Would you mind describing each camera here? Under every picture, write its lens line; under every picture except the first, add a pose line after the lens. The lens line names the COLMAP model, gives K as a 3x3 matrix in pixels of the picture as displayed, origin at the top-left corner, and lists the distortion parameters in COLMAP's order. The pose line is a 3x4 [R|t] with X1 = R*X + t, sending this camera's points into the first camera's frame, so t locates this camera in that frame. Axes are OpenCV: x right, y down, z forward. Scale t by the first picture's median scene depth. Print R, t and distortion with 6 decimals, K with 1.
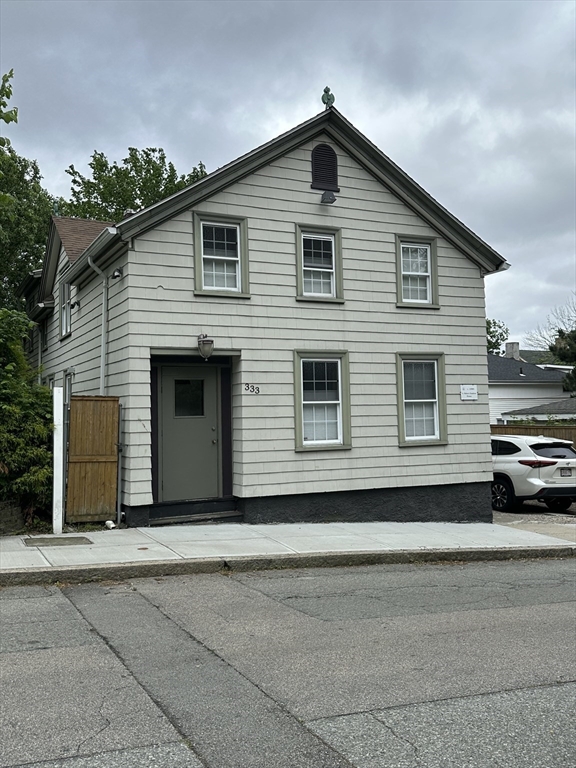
lens RADIAL K [[713.1, 0, 288.0], [0, 713.1, 384.0], [0, 0, 1]] dist [0.138412, -0.002393]
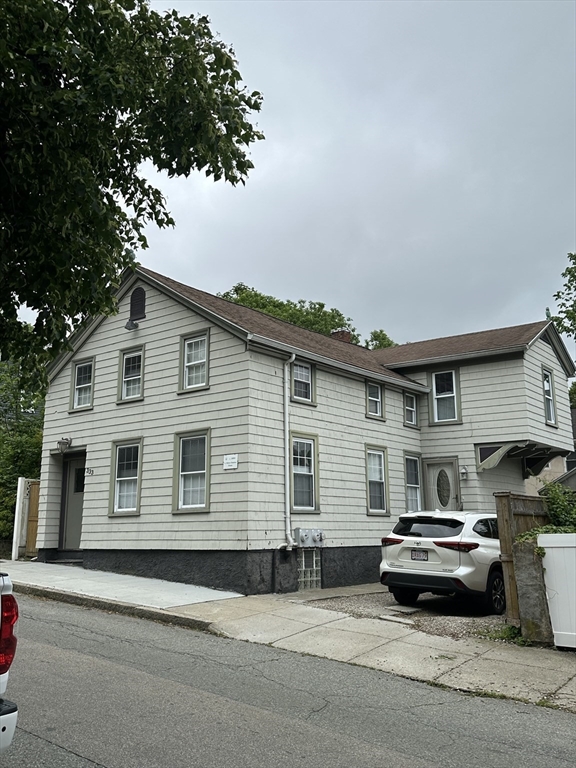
lens RADIAL K [[713.1, 0, 288.0], [0, 713.1, 384.0], [0, 0, 1]] dist [0.138412, -0.002393]
pose [[0.425782, -0.166611, -0.889354, 1.340395], [0.033163, 0.985114, -0.168673, 0.085240], [0.904218, 0.042324, 0.424969, 0.685154]]
